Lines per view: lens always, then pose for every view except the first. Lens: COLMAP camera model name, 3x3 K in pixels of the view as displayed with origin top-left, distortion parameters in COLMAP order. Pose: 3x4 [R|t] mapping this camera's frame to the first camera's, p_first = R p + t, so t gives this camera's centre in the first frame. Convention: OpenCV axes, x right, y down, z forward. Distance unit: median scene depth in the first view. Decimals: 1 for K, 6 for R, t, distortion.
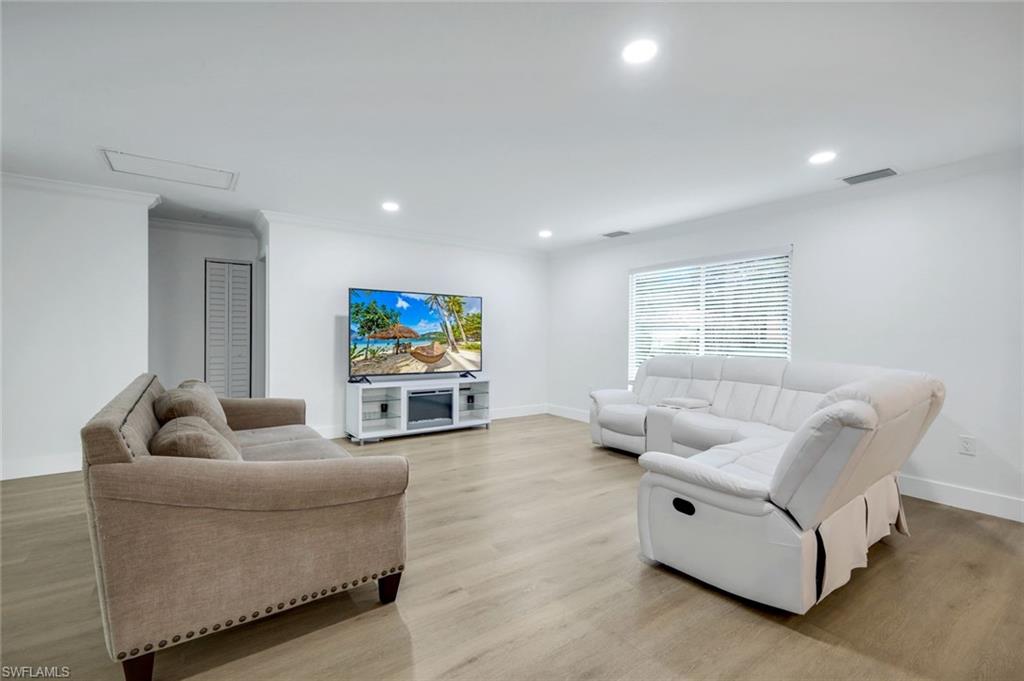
lens RADIAL K [[456.0, 0, 509.8], [0, 456.0, 332.9], [0, 0, 1]] dist [0.002996, -0.000251]
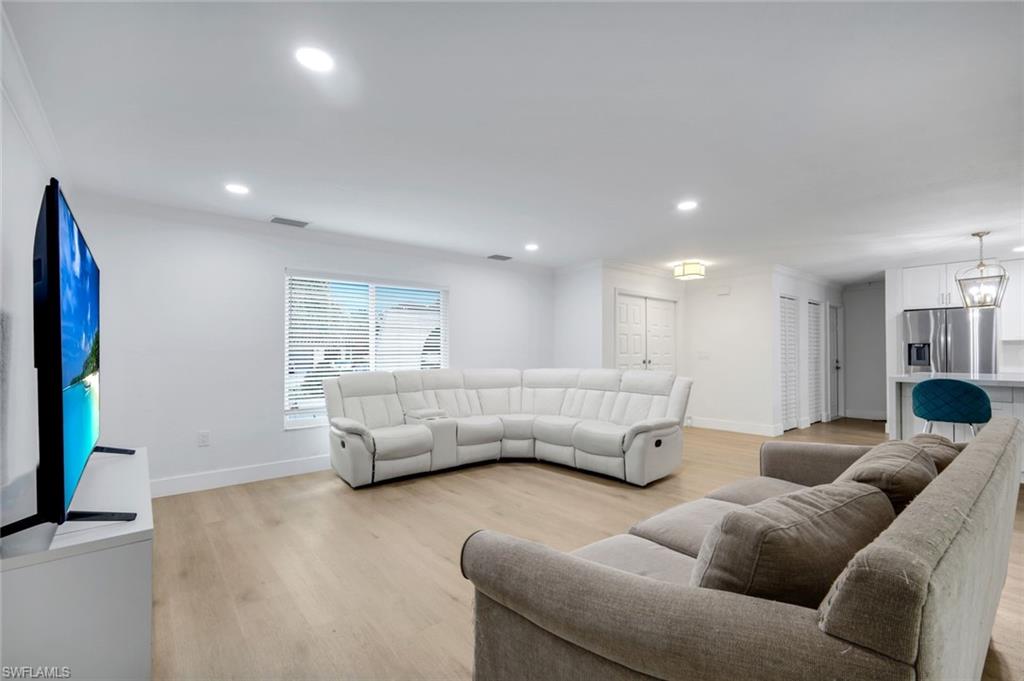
lens RADIAL K [[451.8, 0, 511.7], [0, 451.8, 351.6], [0, 0, 1]] dist [0.002502, 0.000489]
pose [[-0.076625, -0.008927, 0.997020, -0.784342], [-0.000614, 0.999960, 0.008906, -0.007351], [-0.997060, 0.000070, -0.076627, 0.961505]]
